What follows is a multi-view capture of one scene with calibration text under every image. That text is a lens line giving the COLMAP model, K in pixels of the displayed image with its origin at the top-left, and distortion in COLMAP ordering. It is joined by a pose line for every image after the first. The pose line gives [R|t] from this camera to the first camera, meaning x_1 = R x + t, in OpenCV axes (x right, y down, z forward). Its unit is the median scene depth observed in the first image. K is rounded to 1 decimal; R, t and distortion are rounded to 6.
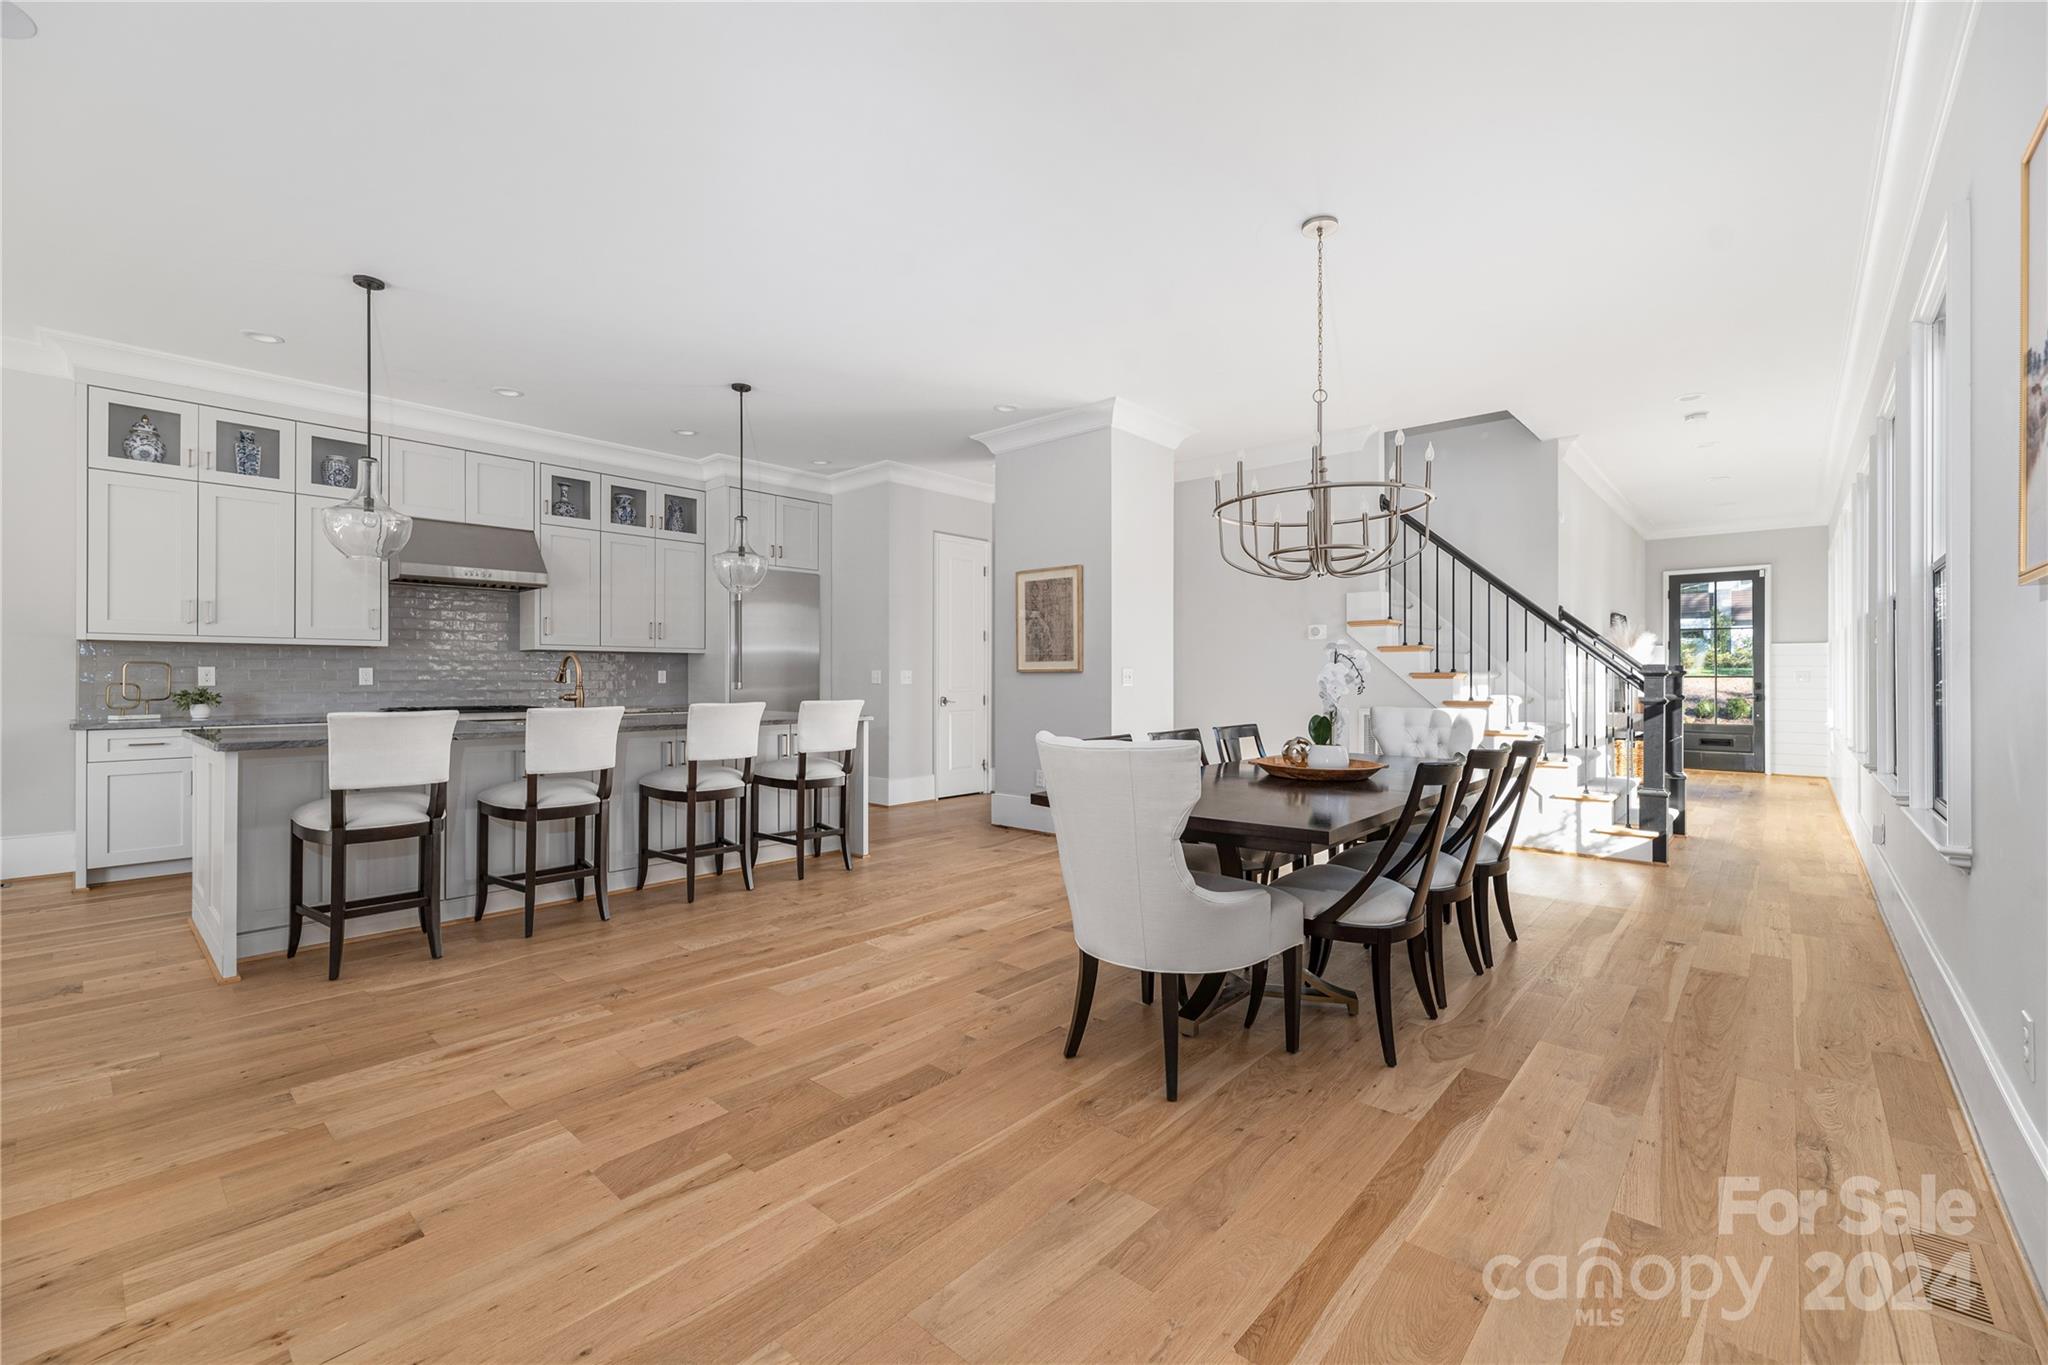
lens RADIAL K [[840.3, 0, 1026.2], [0, 840.3, 674.0], [0, 0, 1]] dist [0.000768, 0.000242]
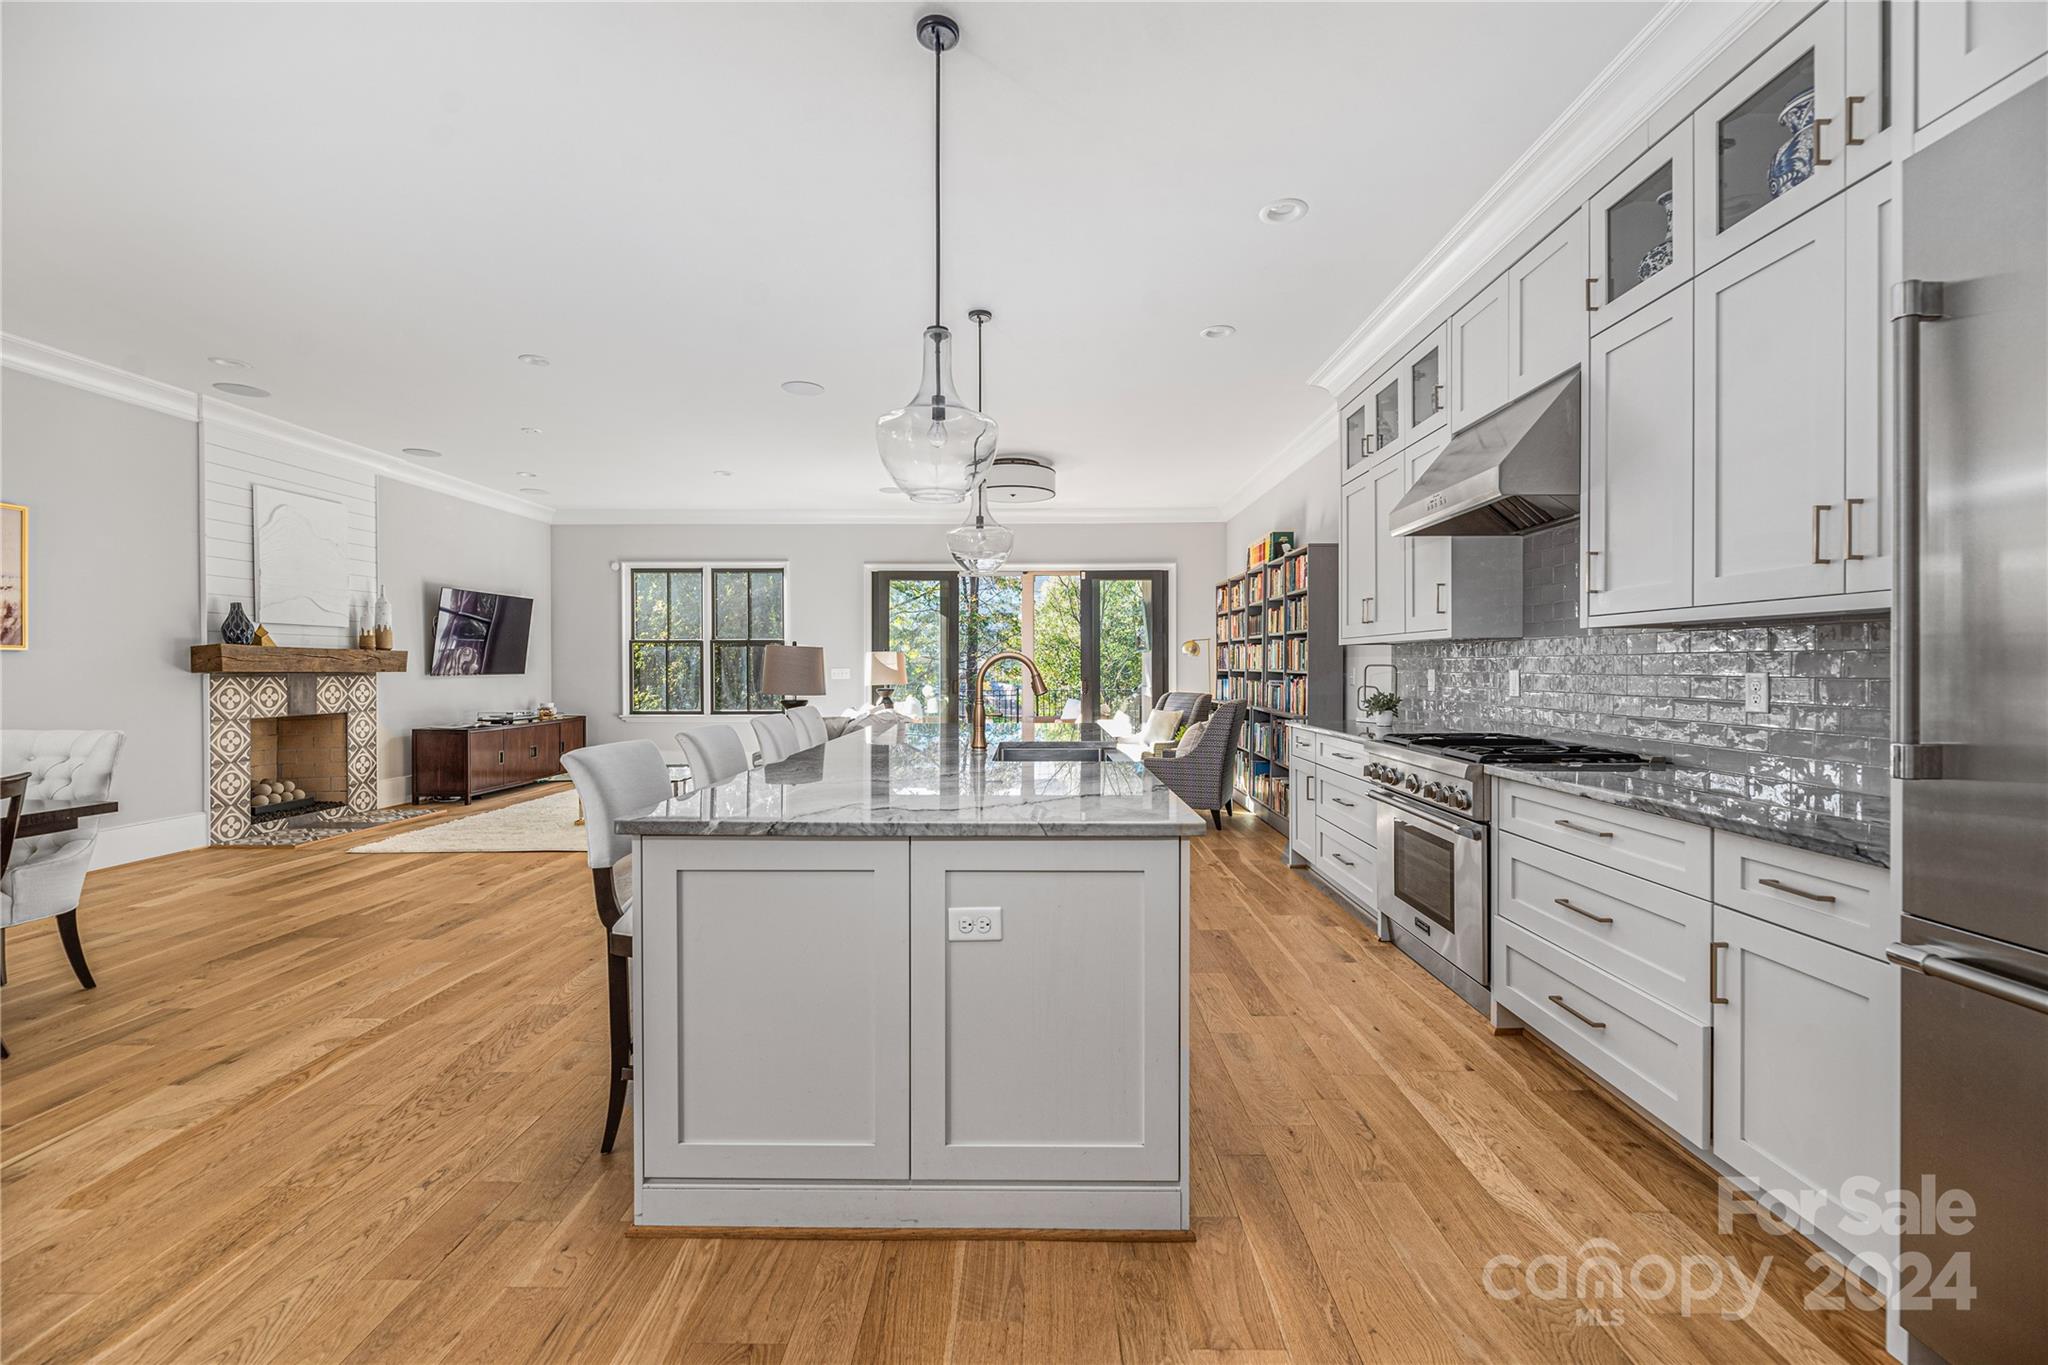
lens RADIAL K [[840.3, 0, 1027.7], [0, 840.3, 666.8], [0, 0, 1]] dist [0.000768, 0.000242]
pose [[-0.752243, 0.002459, -0.658881, -0.079206], [0.003466, 0.999994, -0.000224, -0.011616], [0.658876, -0.002452, -0.752247, 1.288817]]
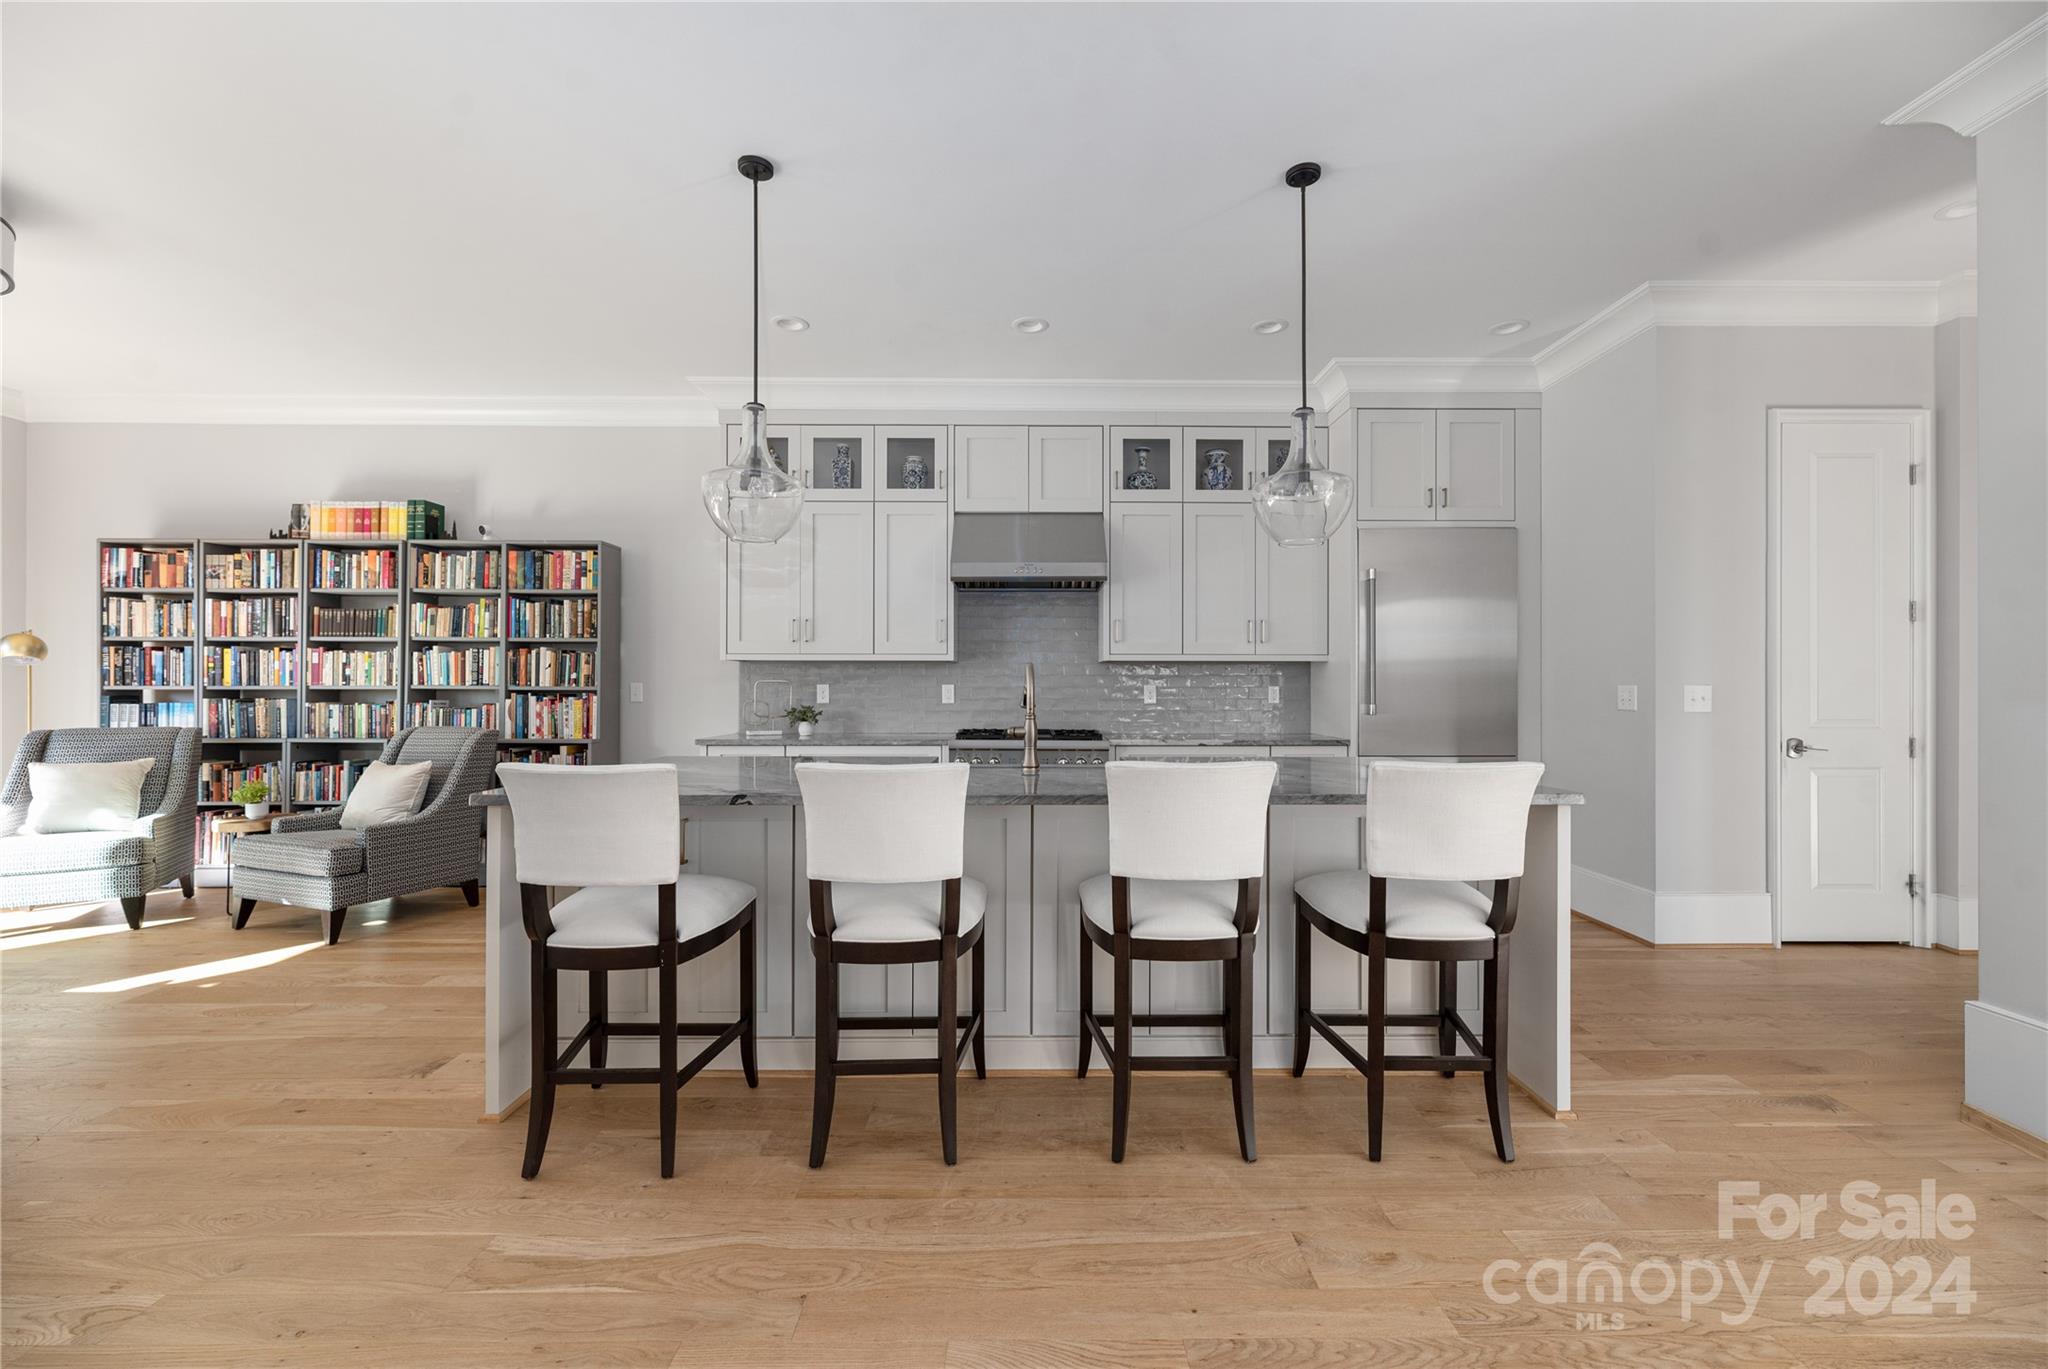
lens RADIAL K [[840.3, 0, 1023.5], [0, 840.3, 683.0], [0, 0, 1]] dist [0.000768, 0.000242]
pose [[0.672014, -0.003619, -0.740530, -0.051645], [0.000608, 0.999990, -0.004335, -0.005203], [0.740538, 0.002462, 0.672009, 0.460593]]
